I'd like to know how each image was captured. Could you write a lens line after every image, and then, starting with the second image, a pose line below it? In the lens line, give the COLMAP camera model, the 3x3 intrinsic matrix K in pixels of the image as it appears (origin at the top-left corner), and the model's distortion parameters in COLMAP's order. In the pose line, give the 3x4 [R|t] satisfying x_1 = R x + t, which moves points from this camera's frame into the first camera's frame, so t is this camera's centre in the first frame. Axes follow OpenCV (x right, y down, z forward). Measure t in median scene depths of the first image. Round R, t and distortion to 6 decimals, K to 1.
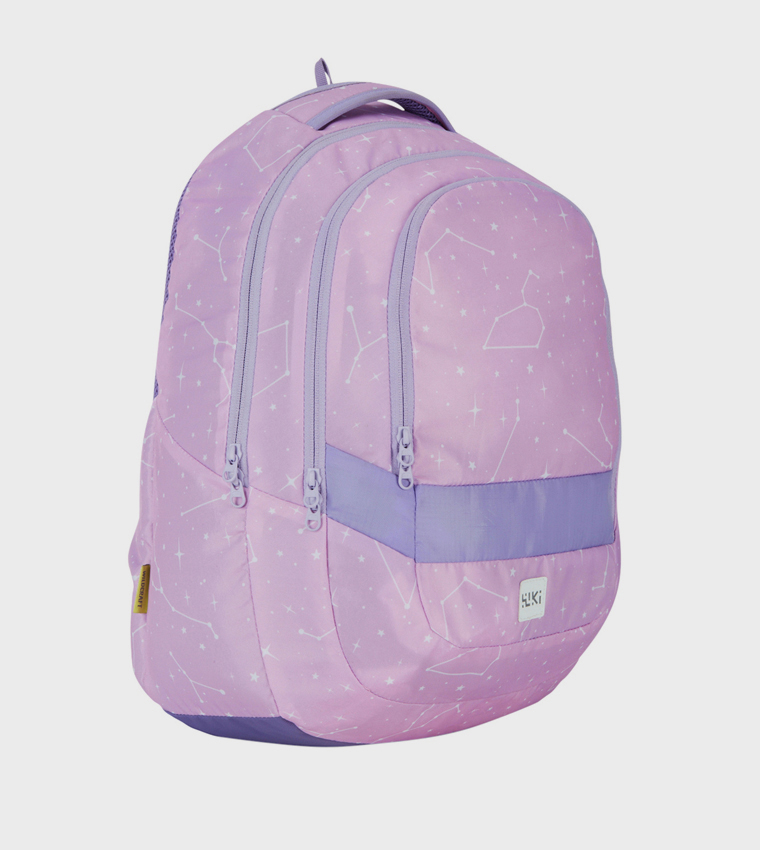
lens RADIAL K [[3018.2, 0, 380.0], [0, 3018.2, 425.0], [0, 0, 1]] dist [-0.991710, -0.558881]
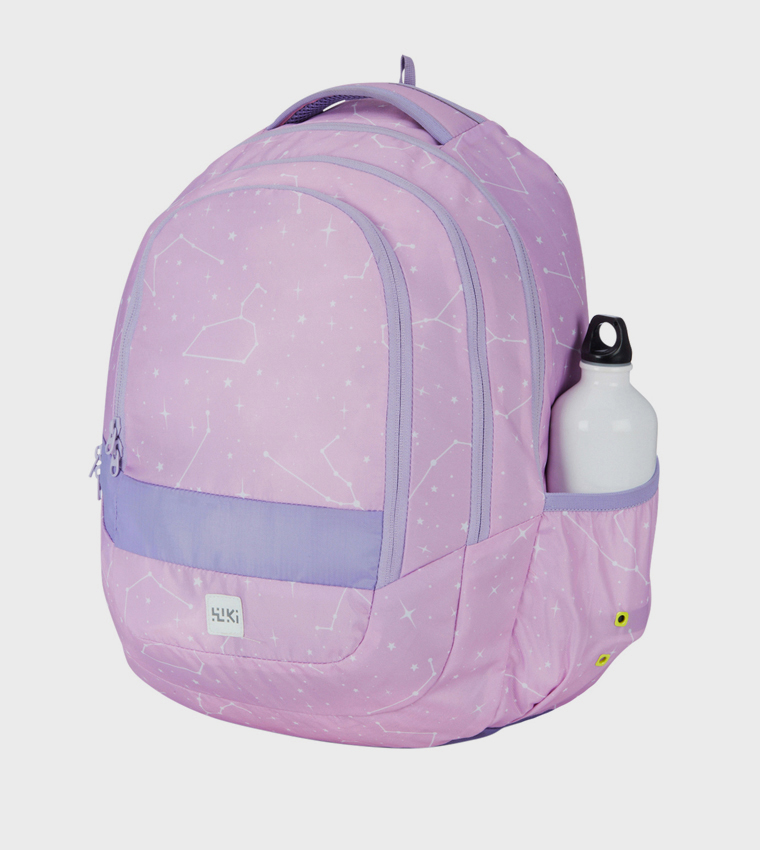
lens RADIAL K [[3018.2, 0, 380.0], [0, 3018.2, 425.0], [0, 0, 1]] dist [-0.991710, -0.558881]
pose [[0.210135, 0.137580, -0.967944, 1.037194], [-0.097421, 0.988068, 0.119291, -0.130157], [0.972807, 0.069231, 0.221031, 0.853471]]
